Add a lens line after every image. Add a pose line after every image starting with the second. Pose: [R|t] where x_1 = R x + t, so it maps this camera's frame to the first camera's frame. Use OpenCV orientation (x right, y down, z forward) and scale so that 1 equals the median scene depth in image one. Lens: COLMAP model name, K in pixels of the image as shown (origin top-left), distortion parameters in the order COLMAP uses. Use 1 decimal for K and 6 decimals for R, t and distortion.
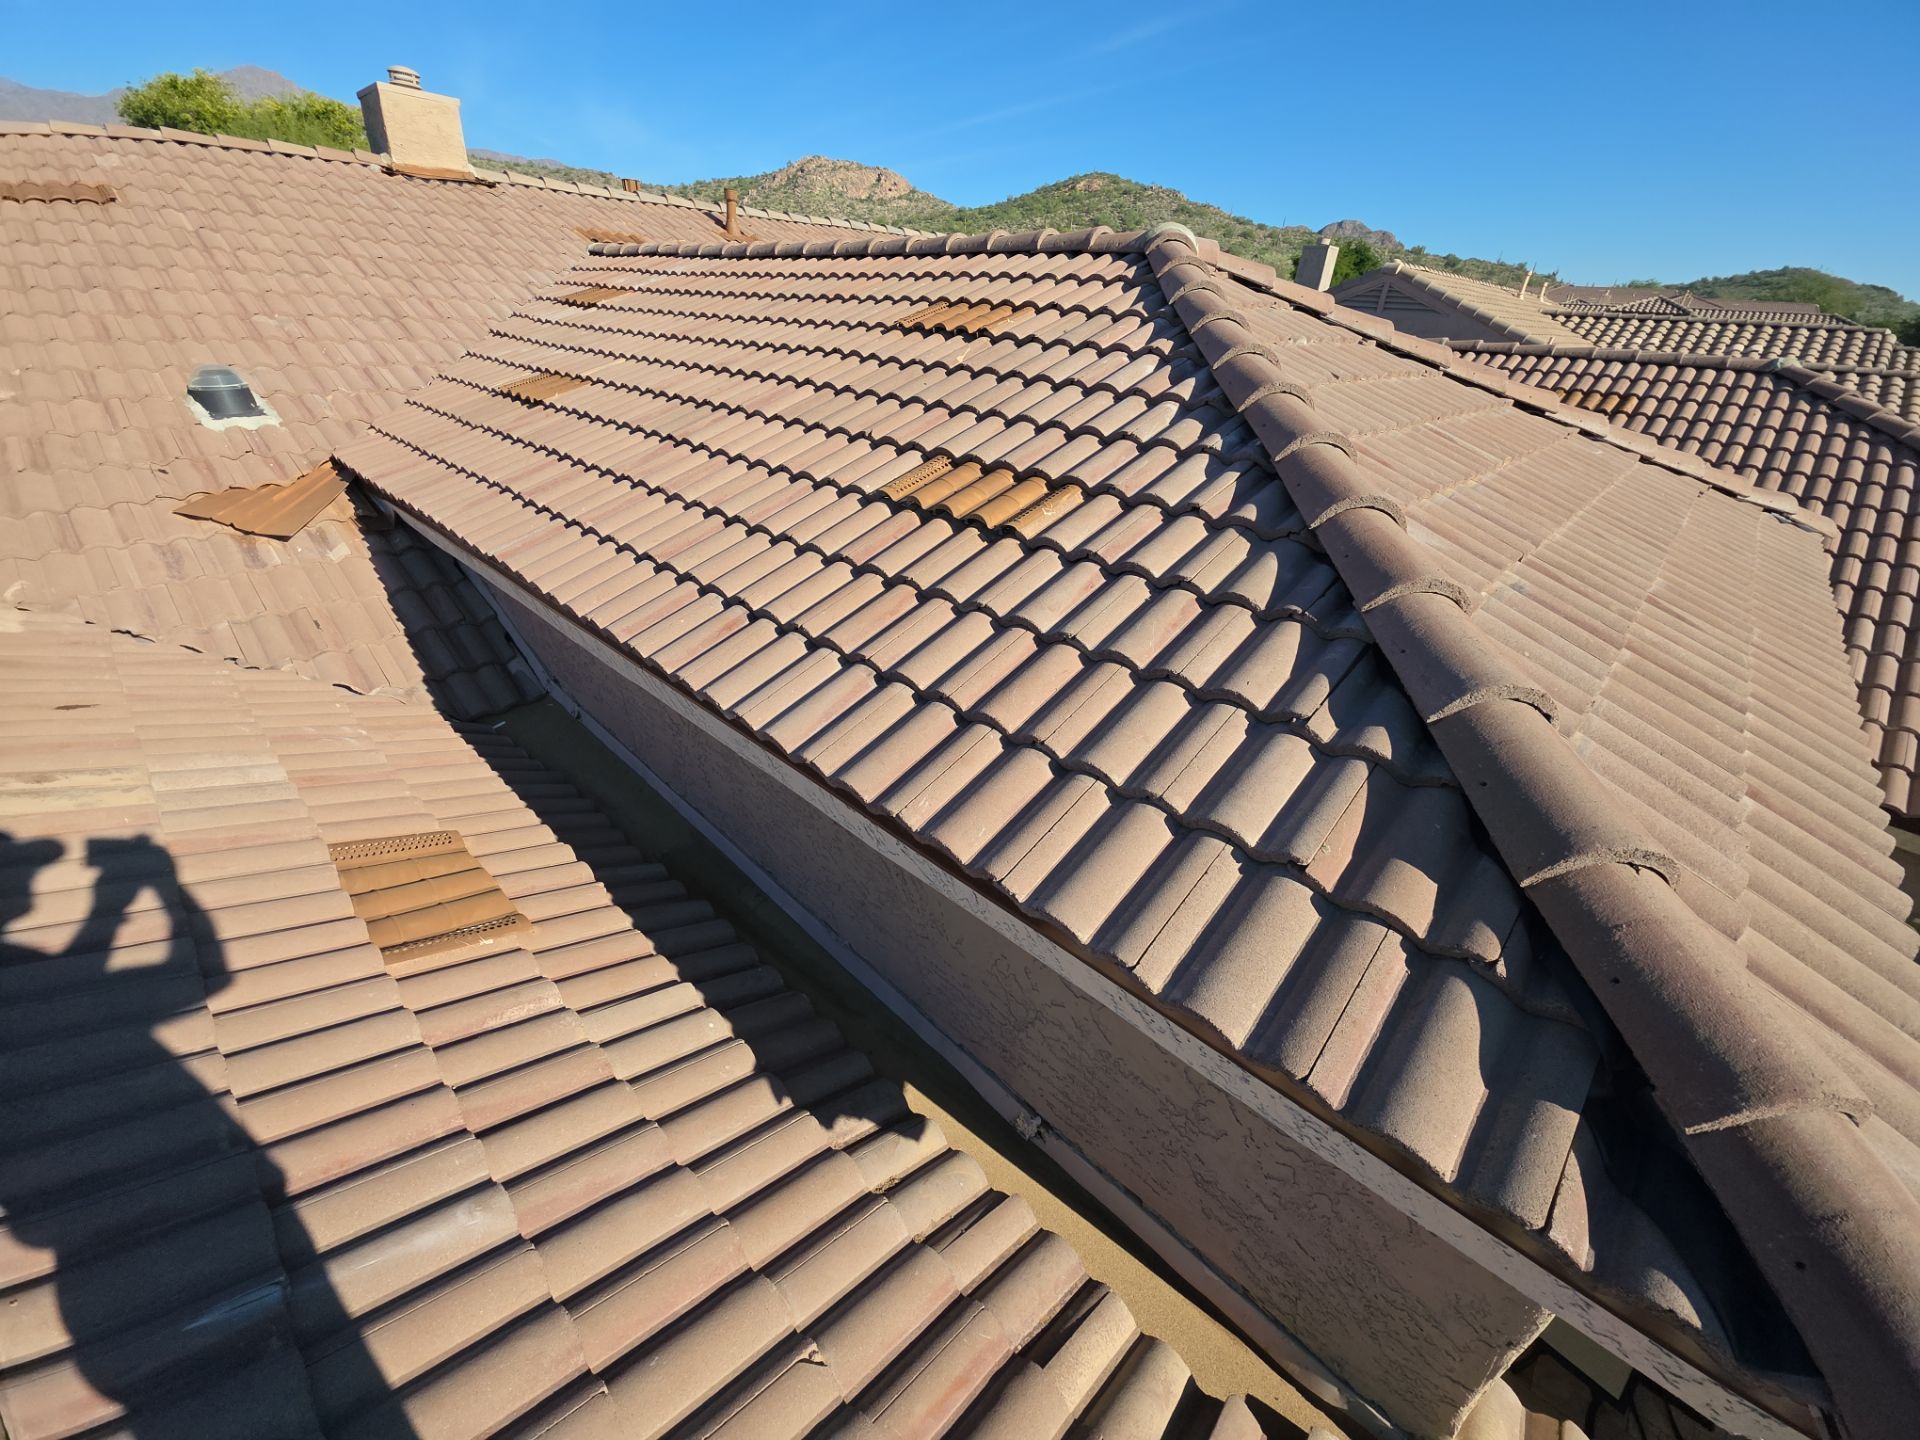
lens RADIAL K [[768.1, 0, 963.1], [0, 768.1, 709.8], [0, 0, 1]] dist [0.017331, -0.009201]
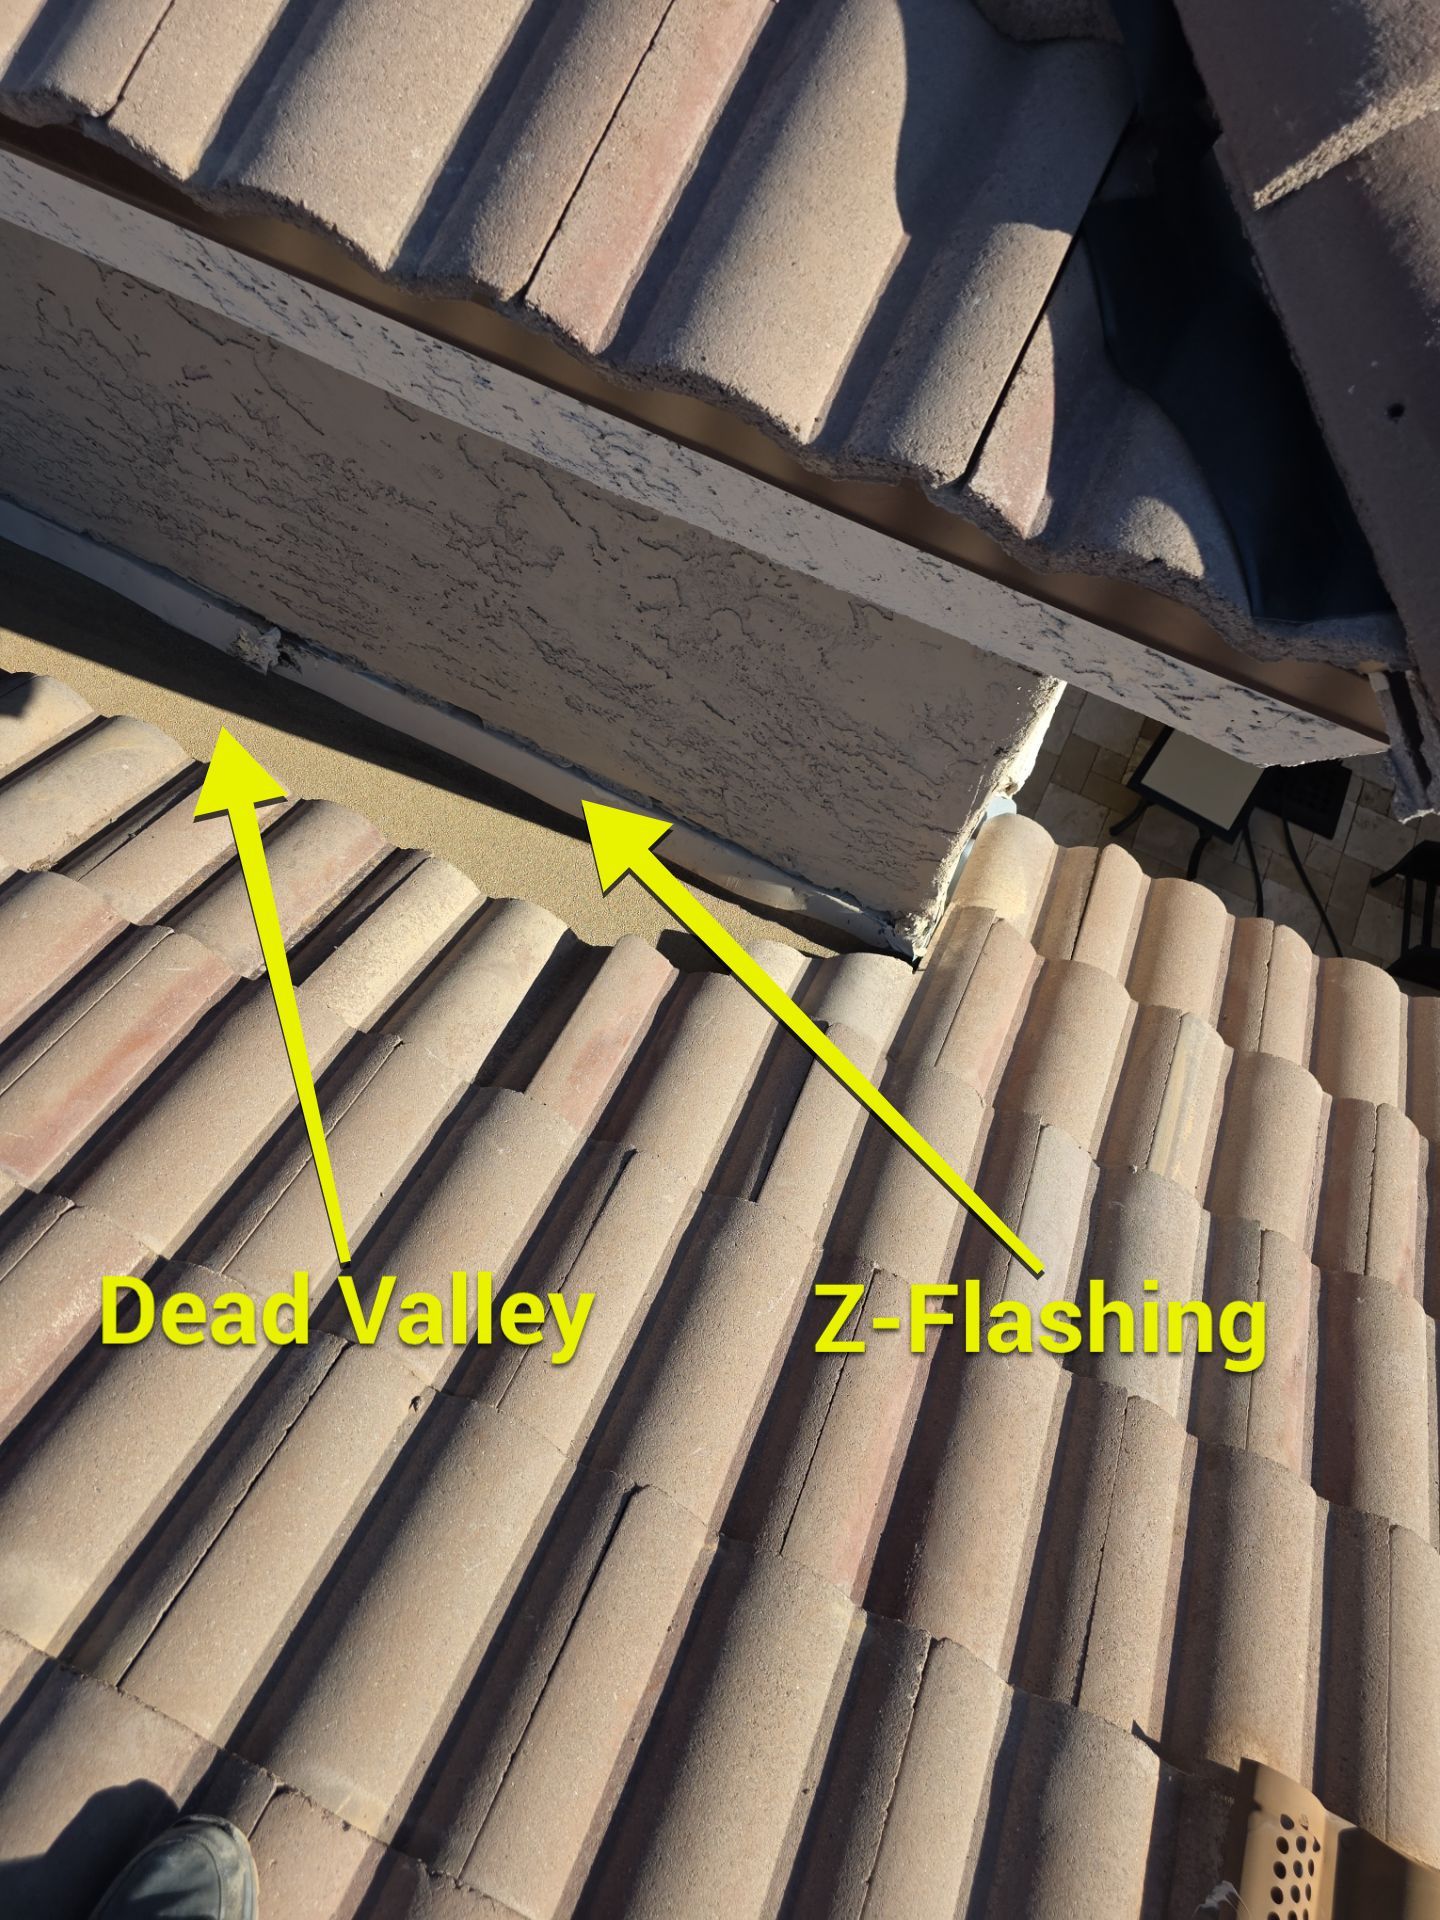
lens RADIAL K [[1336.0, 0, 725.2], [0, 1336.0, 936.5], [0, 0, 1]] dist [0.090397, -0.091956]
pose [[0.947197, -0.260753, 0.186614, 0.224838], [0.090901, 0.776470, 0.623564, 0.210649], [-0.307496, -0.573674, 0.759173, 0.142182]]
